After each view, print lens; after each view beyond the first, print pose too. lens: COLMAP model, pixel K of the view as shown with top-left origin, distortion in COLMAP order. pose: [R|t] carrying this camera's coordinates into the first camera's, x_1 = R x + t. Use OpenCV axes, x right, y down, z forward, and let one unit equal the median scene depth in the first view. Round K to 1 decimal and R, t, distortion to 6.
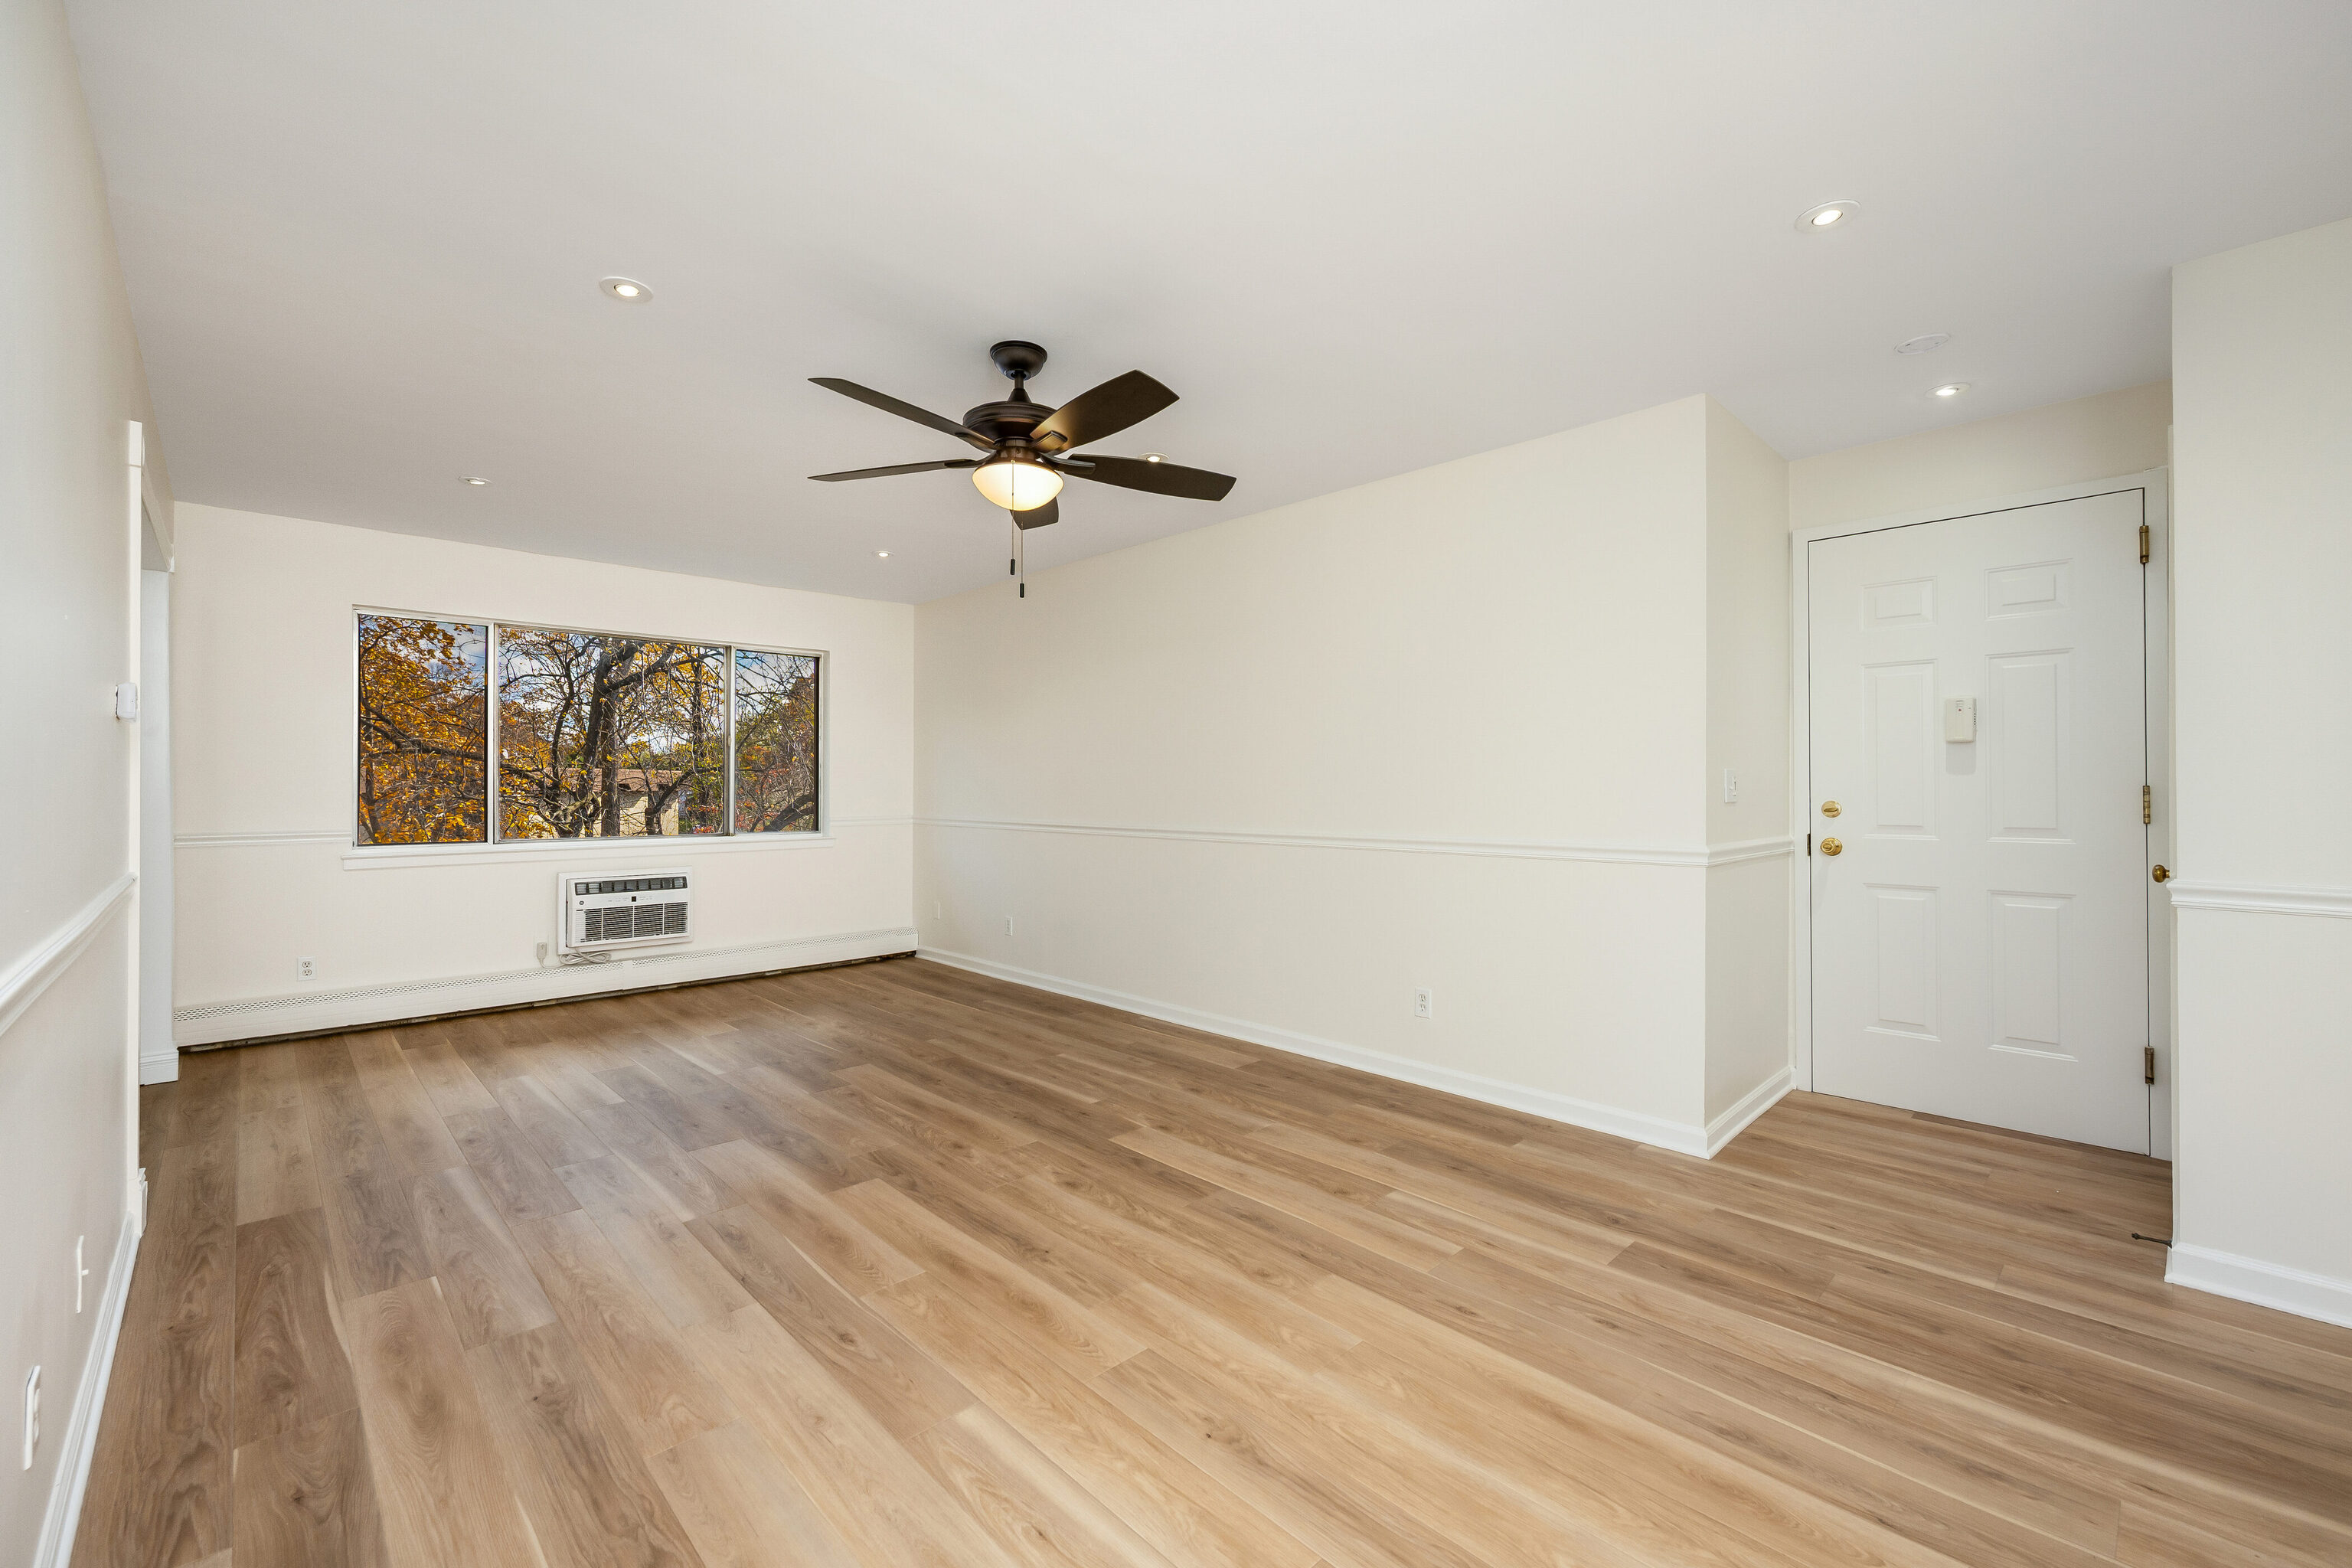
lens RADIAL K [[955.6, 0, 1178.2], [0, 955.6, 778.4], [0, 0, 1]] dist [-0.004196, -0.000279]
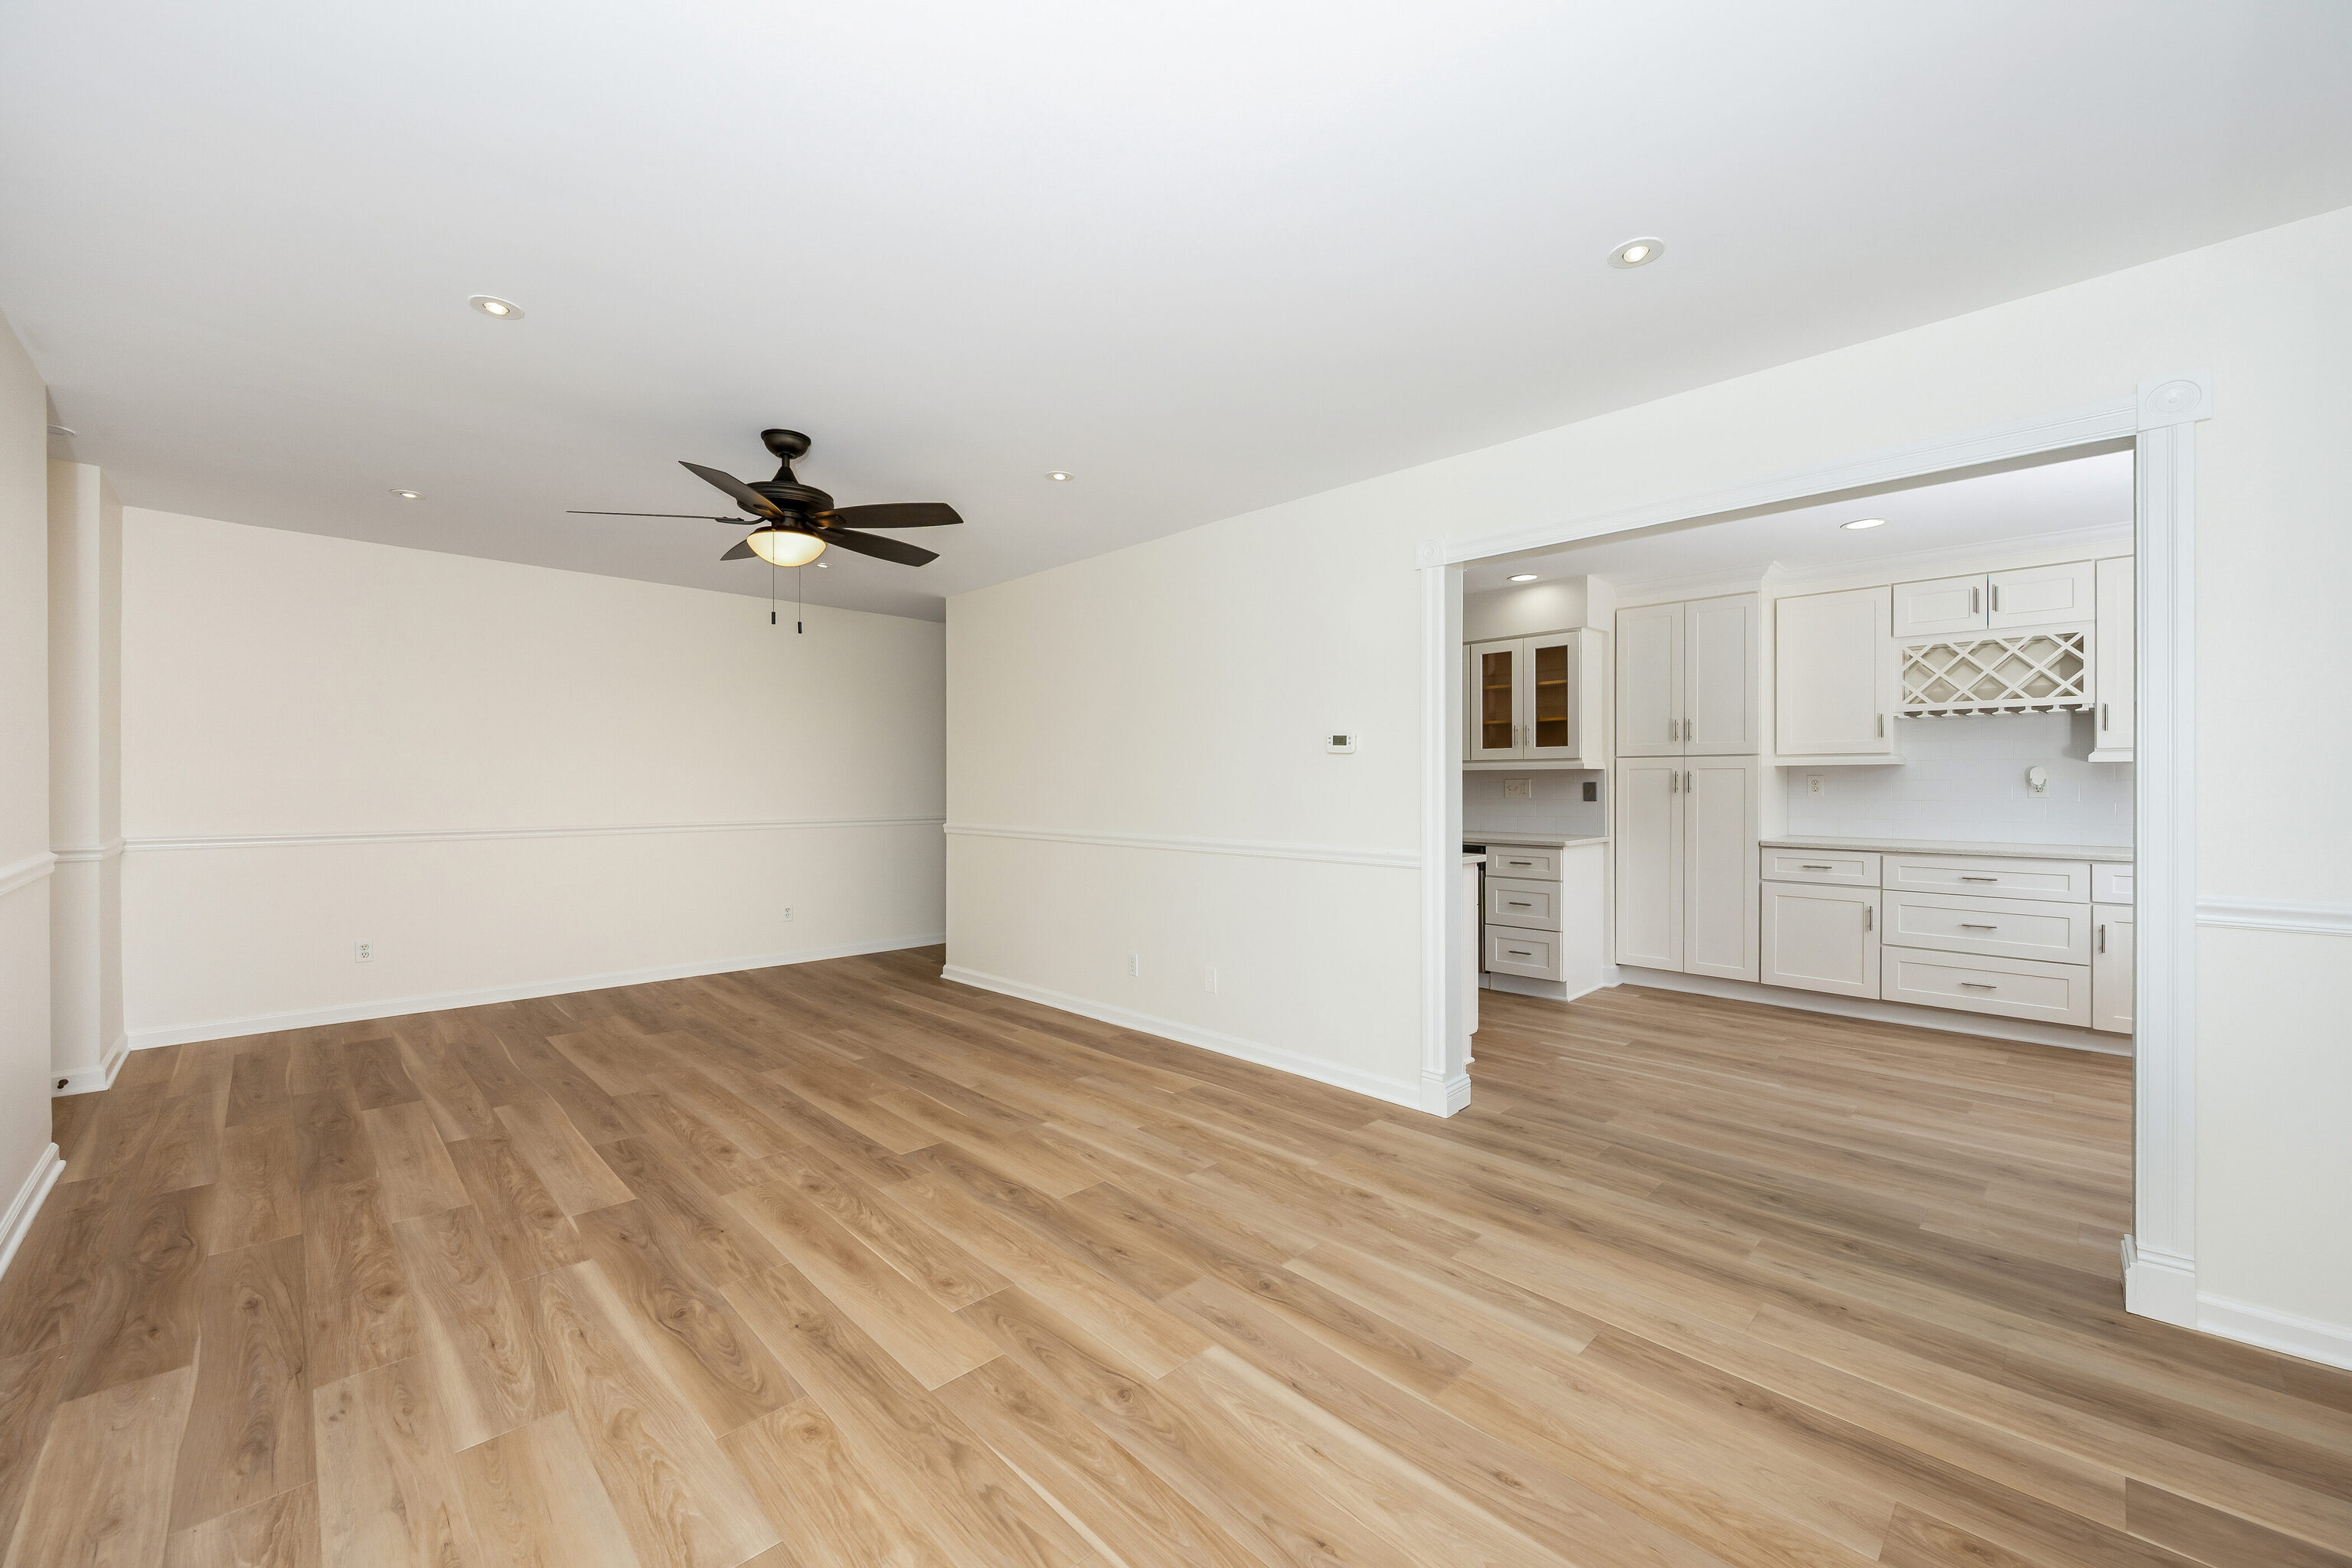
lens RADIAL K [[955.6, 0, 1165.1], [0, 955.6, 785.3], [0, 0, 1]] dist [-0.004196, -0.000279]
pose [[-0.999812, -0.004261, 0.018918, -0.597452], [-0.004323, 0.999985, -0.003244, 0.006085], [-0.018904, -0.003325, -0.999816, 1.960999]]
